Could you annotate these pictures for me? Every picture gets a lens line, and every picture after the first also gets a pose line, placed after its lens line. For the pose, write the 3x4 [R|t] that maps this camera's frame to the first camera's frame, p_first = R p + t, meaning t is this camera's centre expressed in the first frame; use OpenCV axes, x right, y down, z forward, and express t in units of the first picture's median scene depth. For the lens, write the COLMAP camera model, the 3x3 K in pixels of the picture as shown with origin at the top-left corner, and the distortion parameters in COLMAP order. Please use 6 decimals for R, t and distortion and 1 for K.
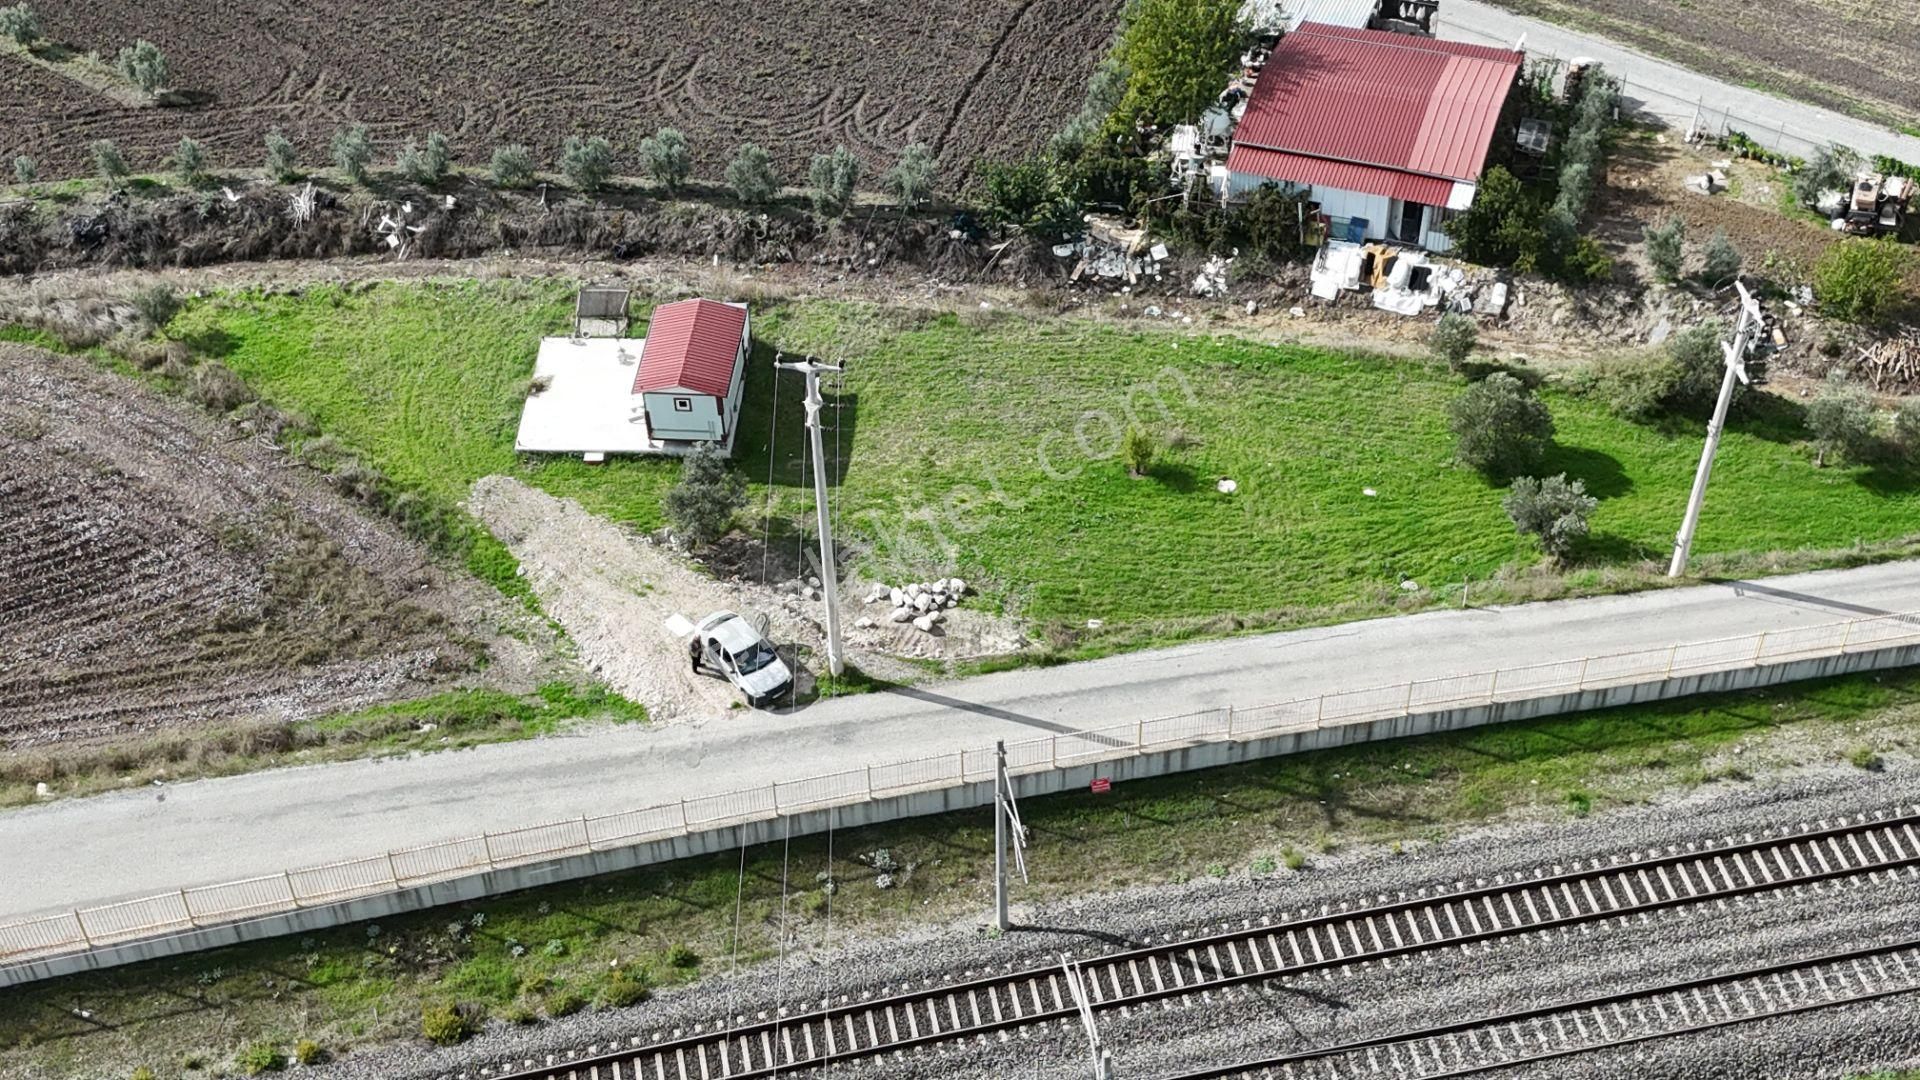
lens RADIAL K [[2300.9, 0, 973.7], [0, 2300.9, 538.6], [0, 0, 1]] dist [0.186331, -0.551351]
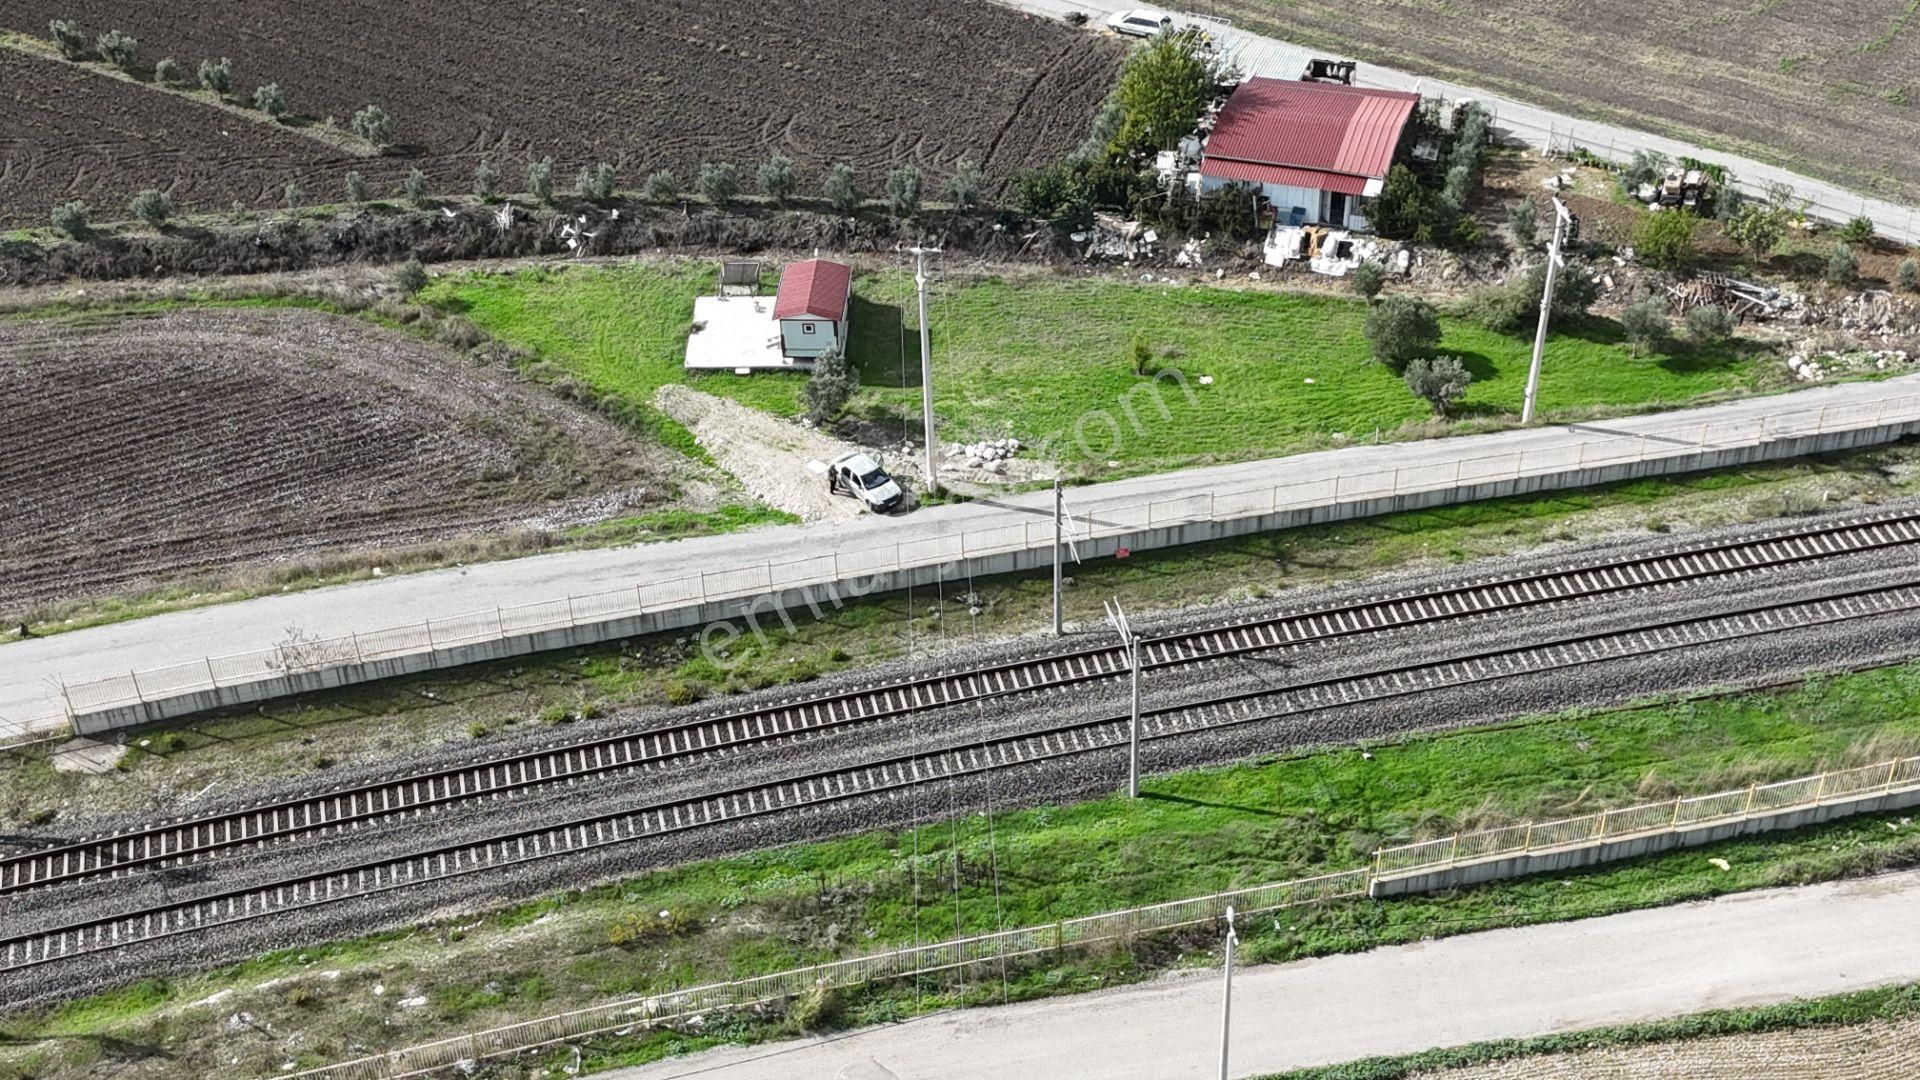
lens RADIAL K [[2300.9, 0, 973.7], [0, 2300.9, 538.6], [0, 0, 1]] dist [0.186331, -0.551351]
pose [[0.999801, -0.016649, 0.011032, -0.044695], [0.017594, 0.995603, -0.092002, 0.193309], [-0.009452, 0.092178, 0.995698, -0.354488]]
